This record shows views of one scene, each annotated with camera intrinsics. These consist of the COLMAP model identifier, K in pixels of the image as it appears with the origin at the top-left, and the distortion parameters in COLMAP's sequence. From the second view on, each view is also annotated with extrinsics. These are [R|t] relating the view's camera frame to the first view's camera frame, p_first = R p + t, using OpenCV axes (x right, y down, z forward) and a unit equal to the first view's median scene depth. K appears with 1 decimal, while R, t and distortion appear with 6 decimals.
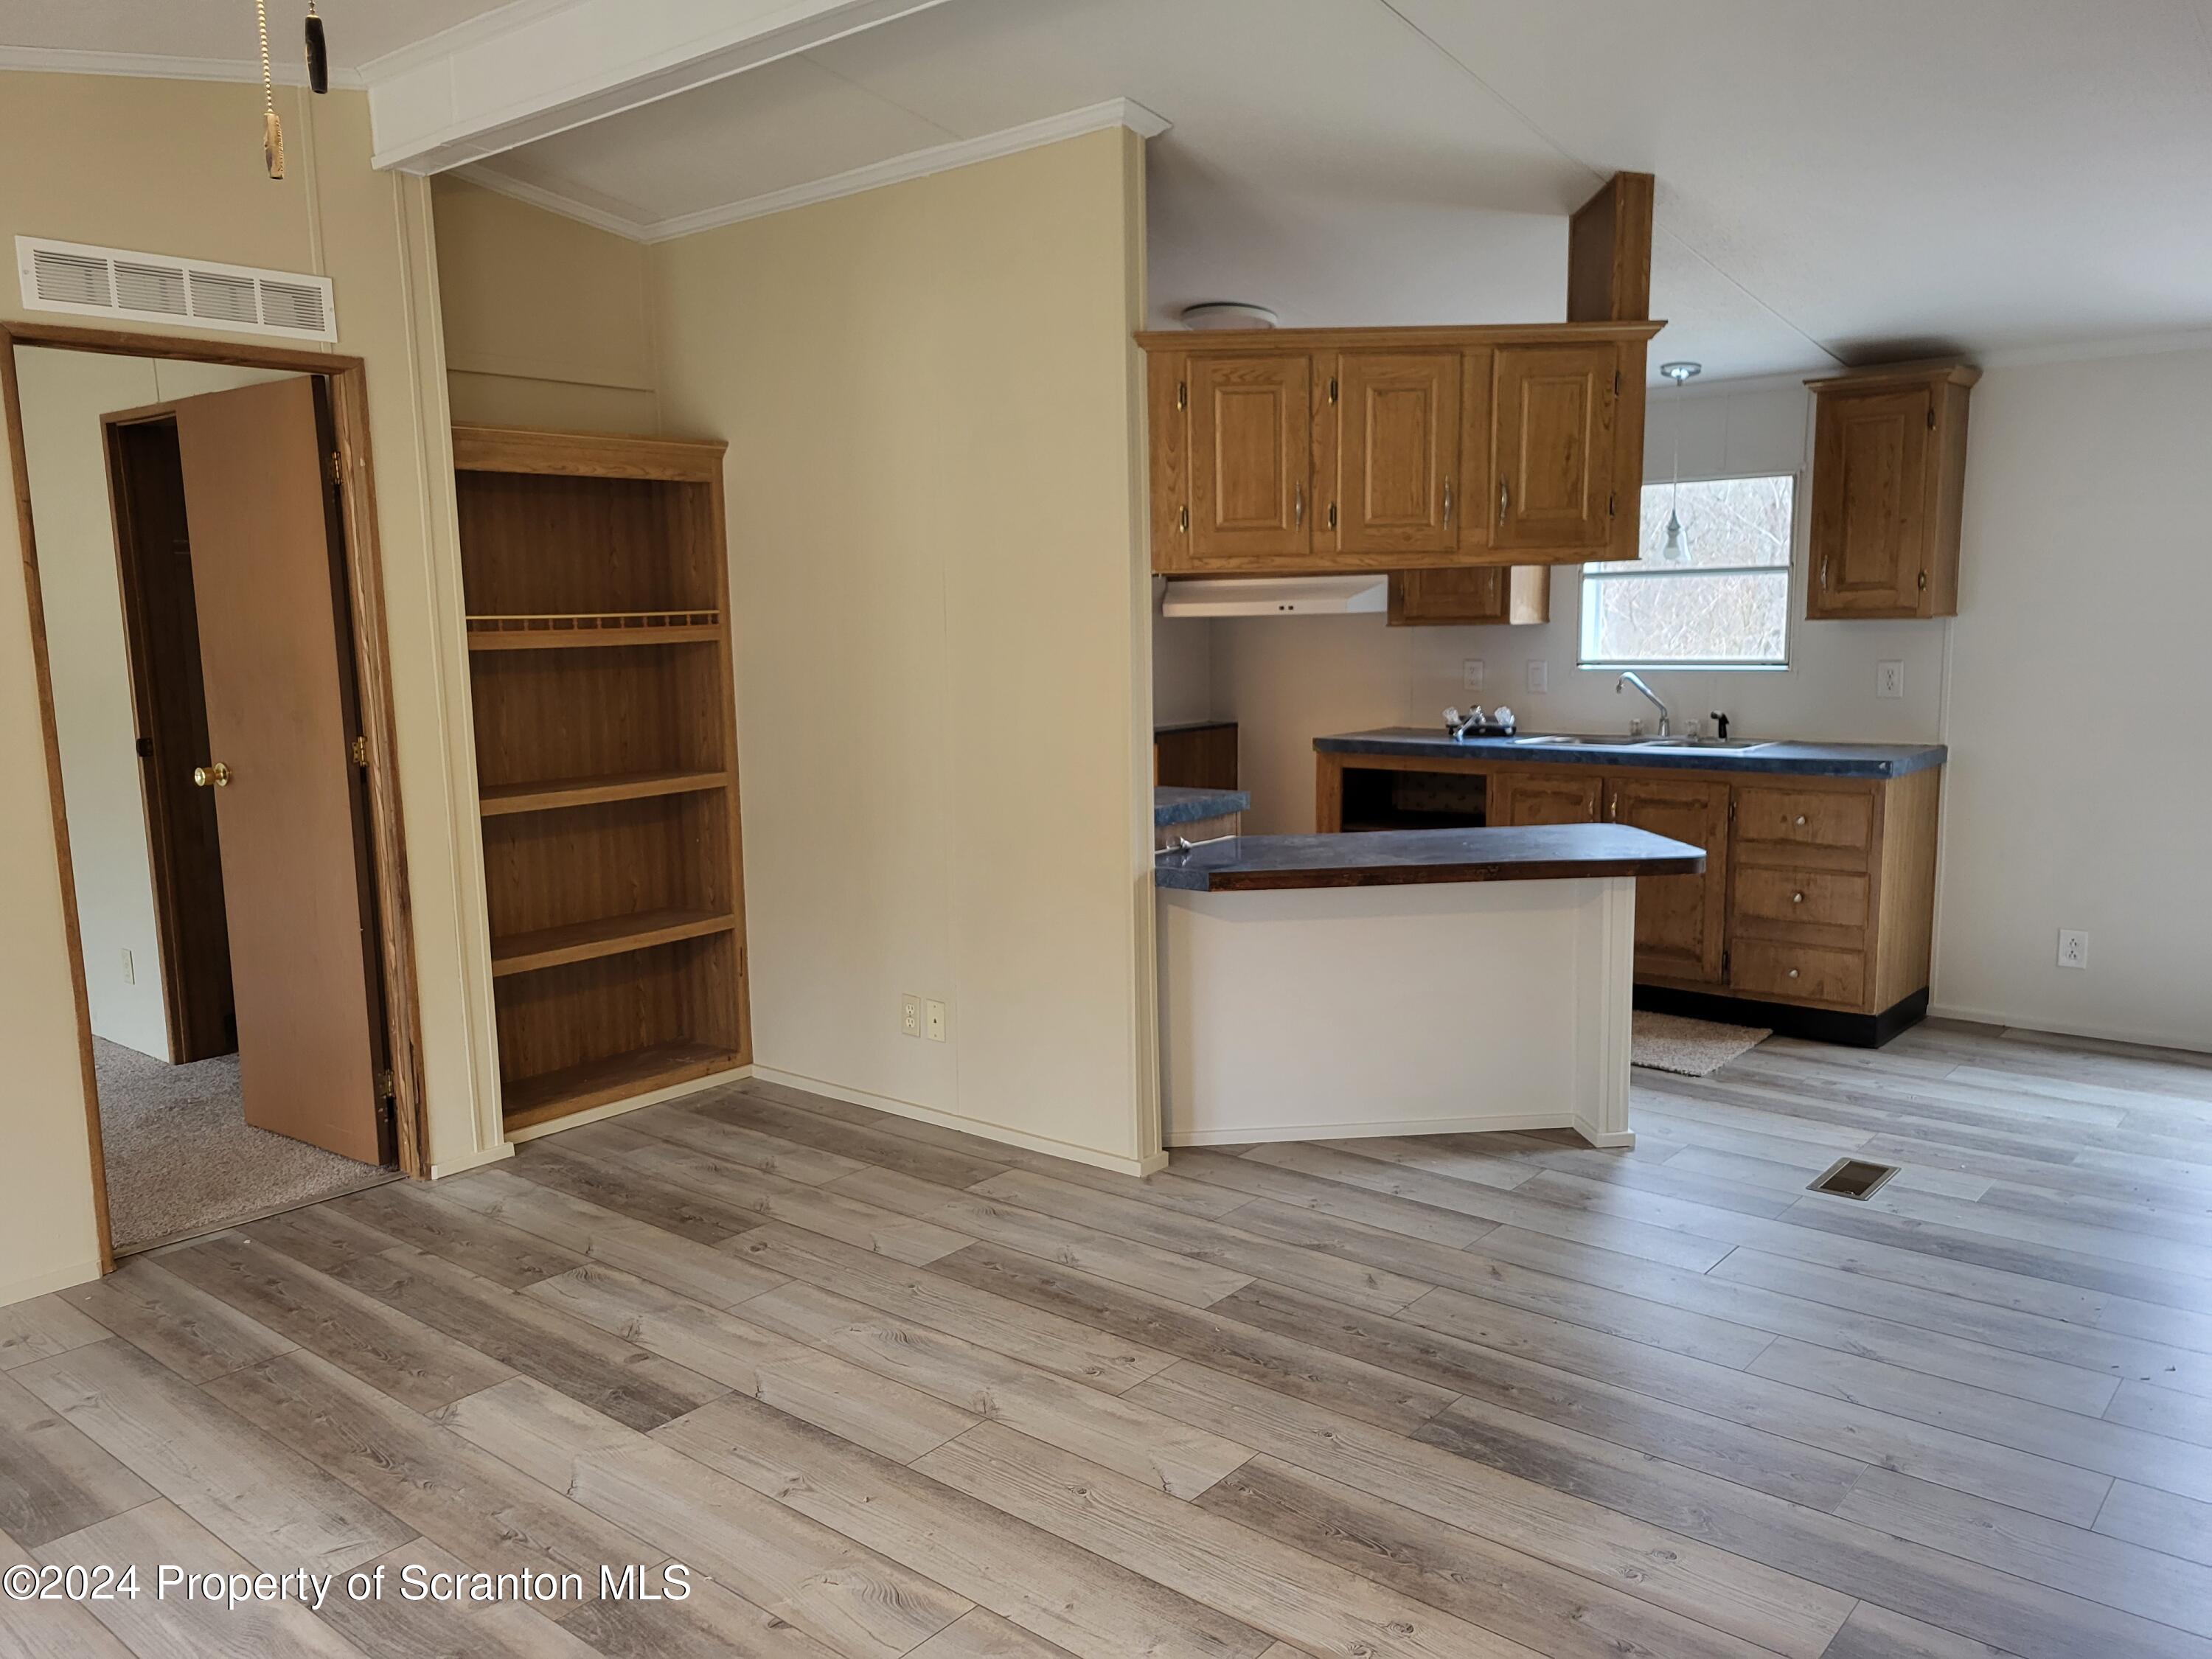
lens RADIAL K [[1659.4, 0, 1078.3], [0, 1659.4, 852.4], [0, 0, 1]] dist [0.058265, -0.023434]
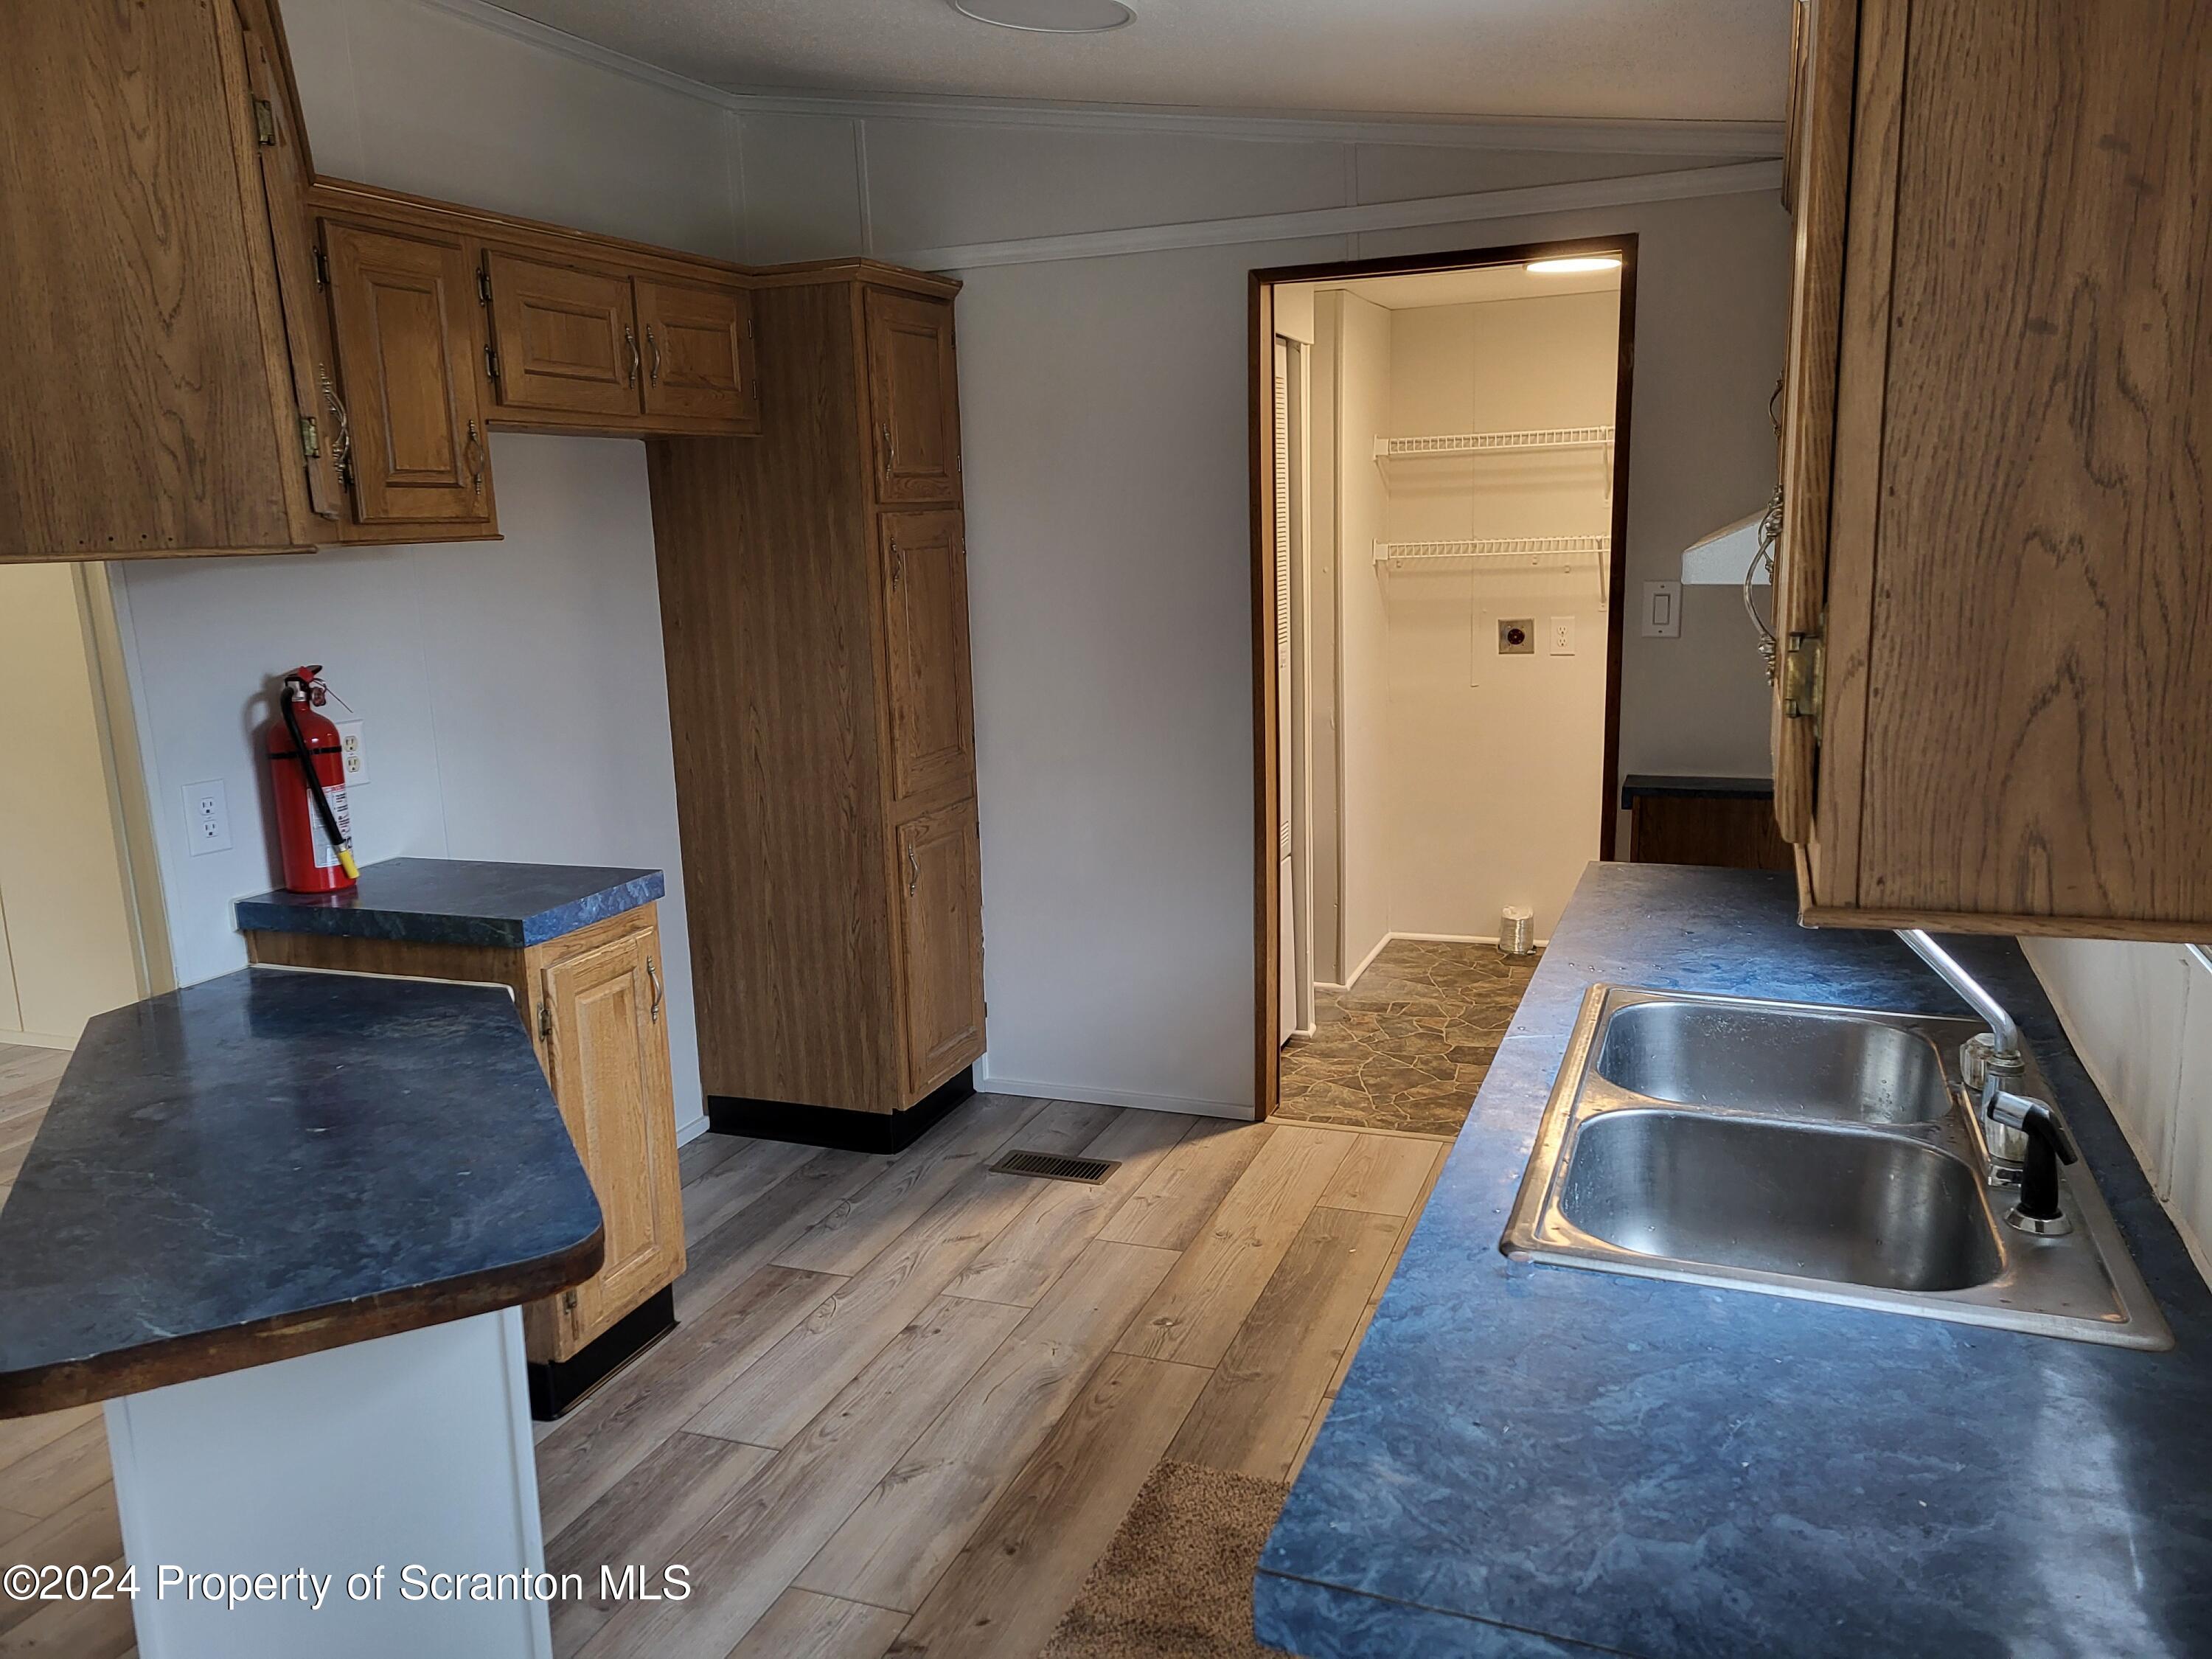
lens RADIAL K [[1659.4, 0, 1105.1], [0, 1659.4, 834.8], [0, 0, 1]] dist [0.058265, -0.023434]
pose [[0.330012, 0.194065, -0.923813, 0.630683], [-0.116357, 0.979539, 0.164205, -0.165604], [0.936778, 0.053303, 0.345841, 0.890732]]
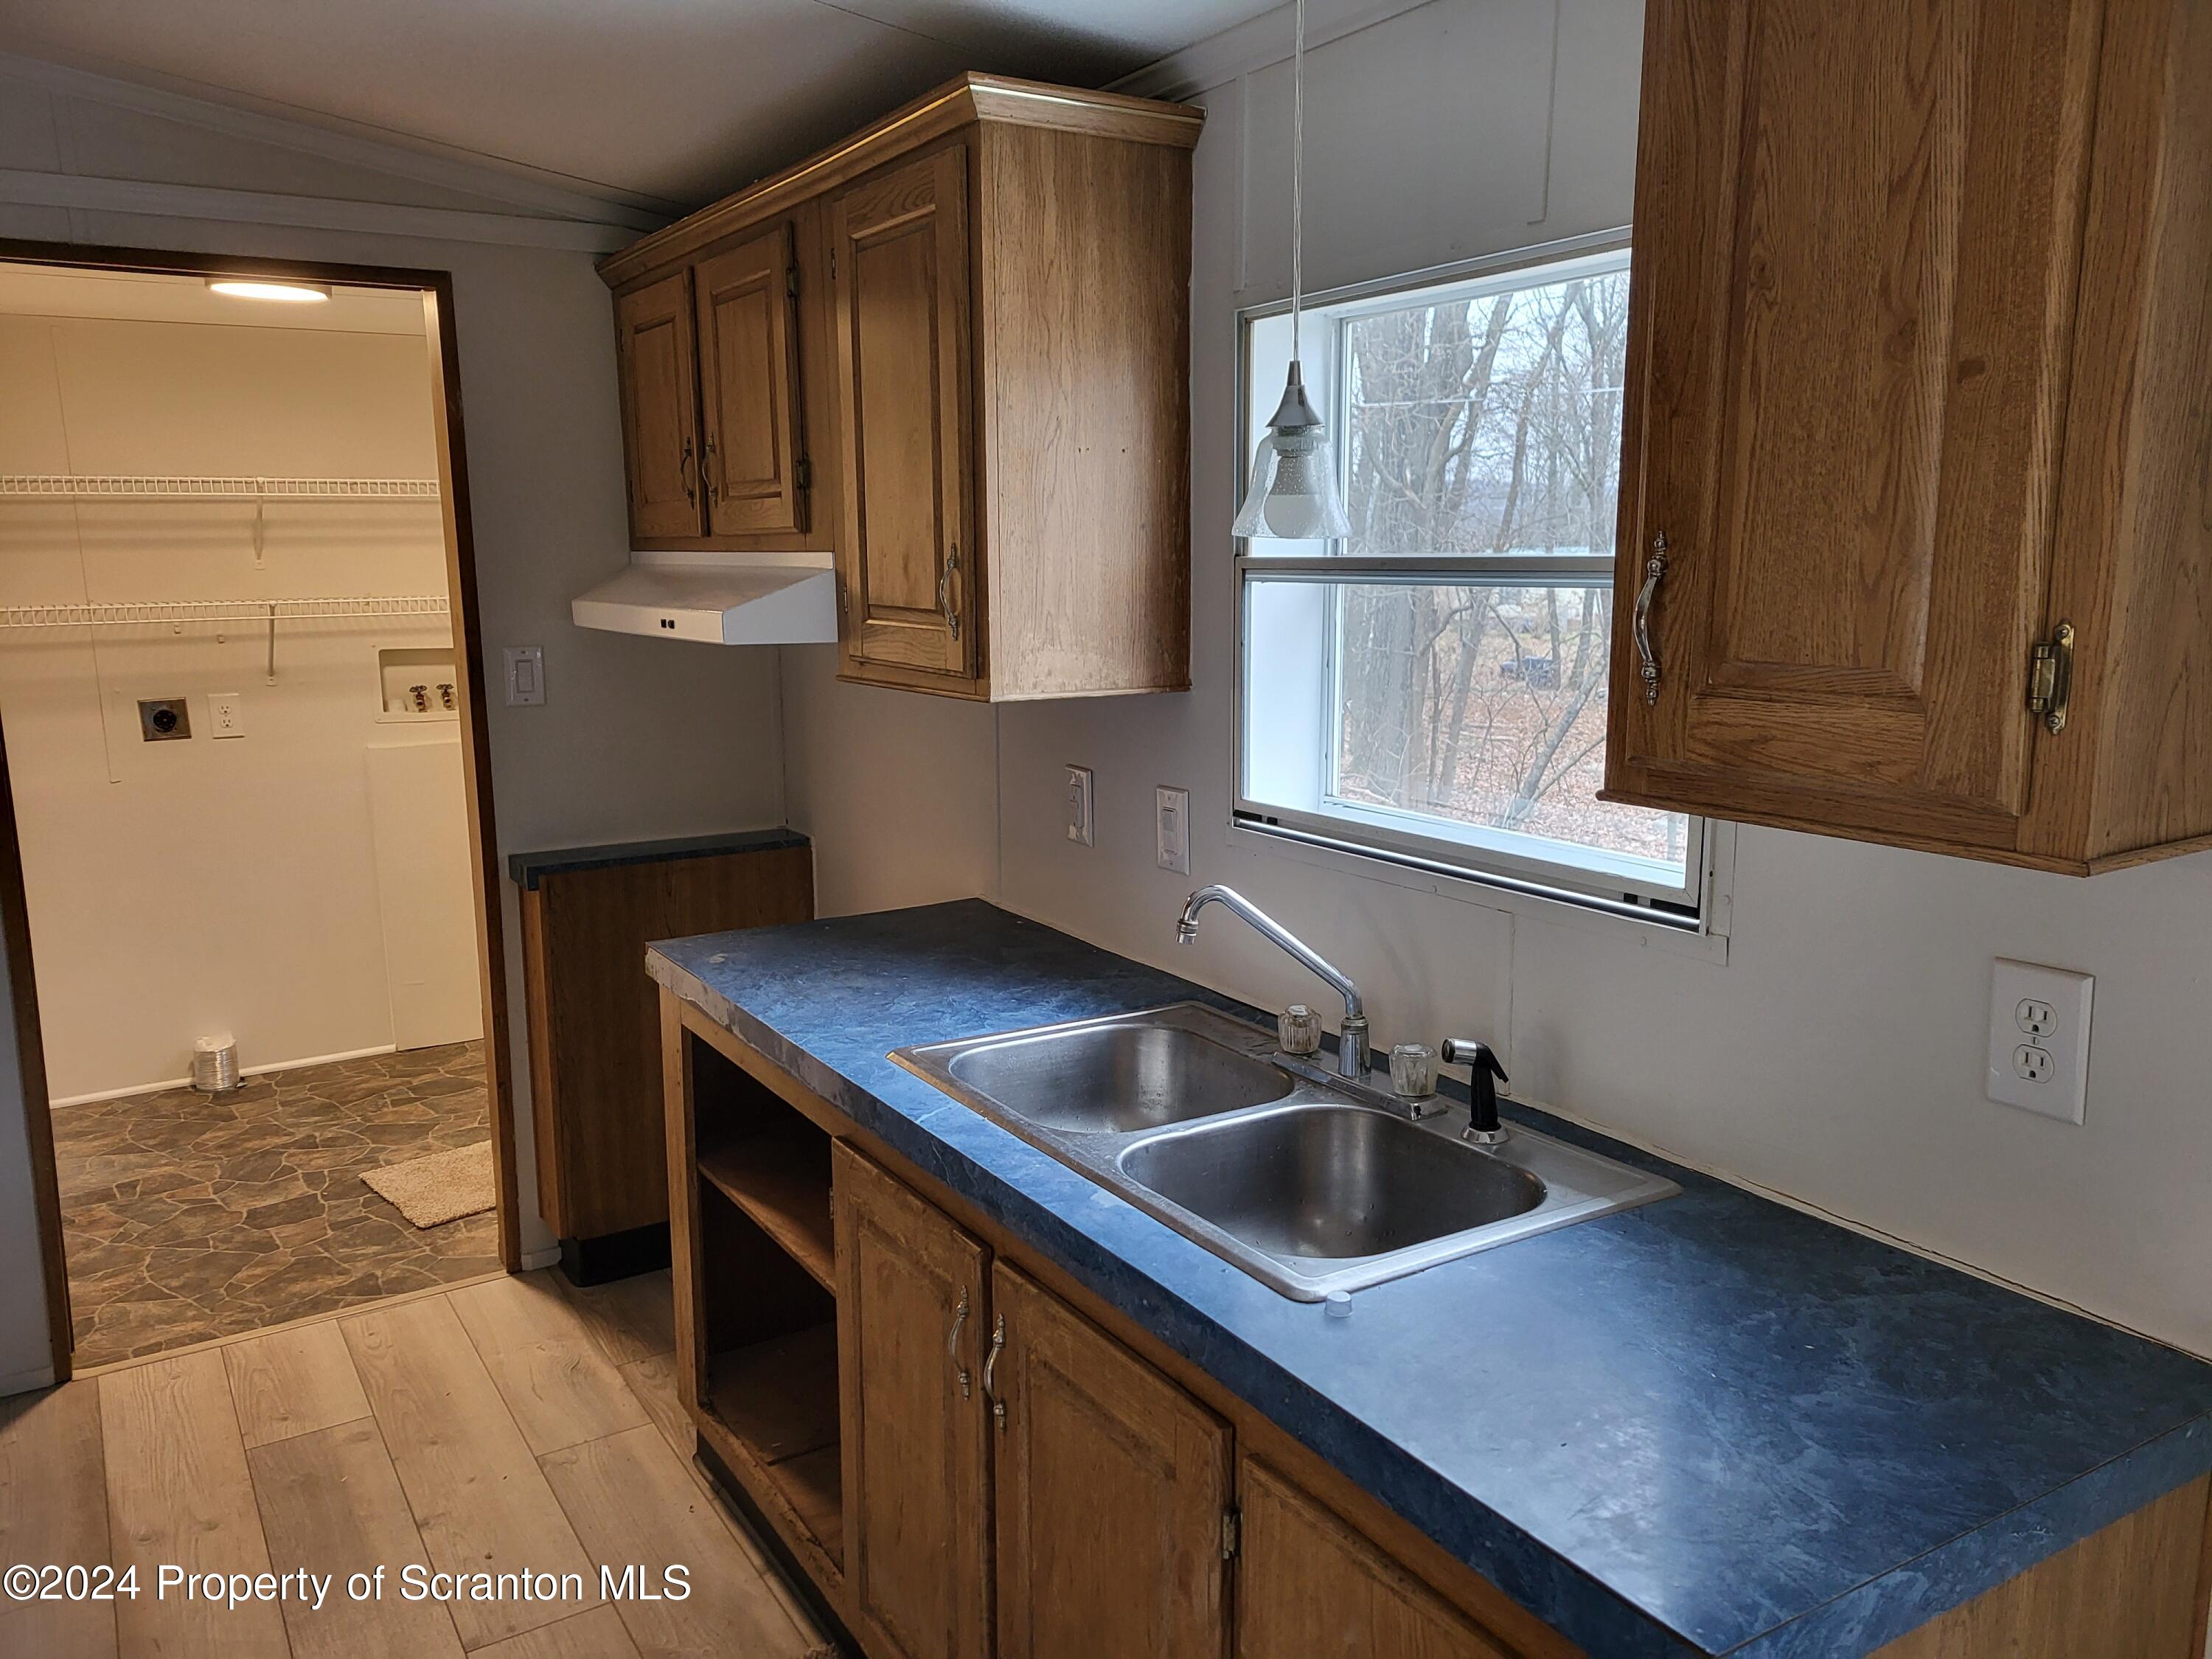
lens RADIAL K [[1659.4, 0, 1085.1], [0, 1659.4, 848.6], [0, 0, 1]] dist [0.058265, -0.023434]
pose [[0.951364, 0.066536, -0.300799, 0.457711], [-0.055336, 0.997426, 0.045609, -0.145042], [0.303059, -0.026746, 0.952596, 0.784724]]
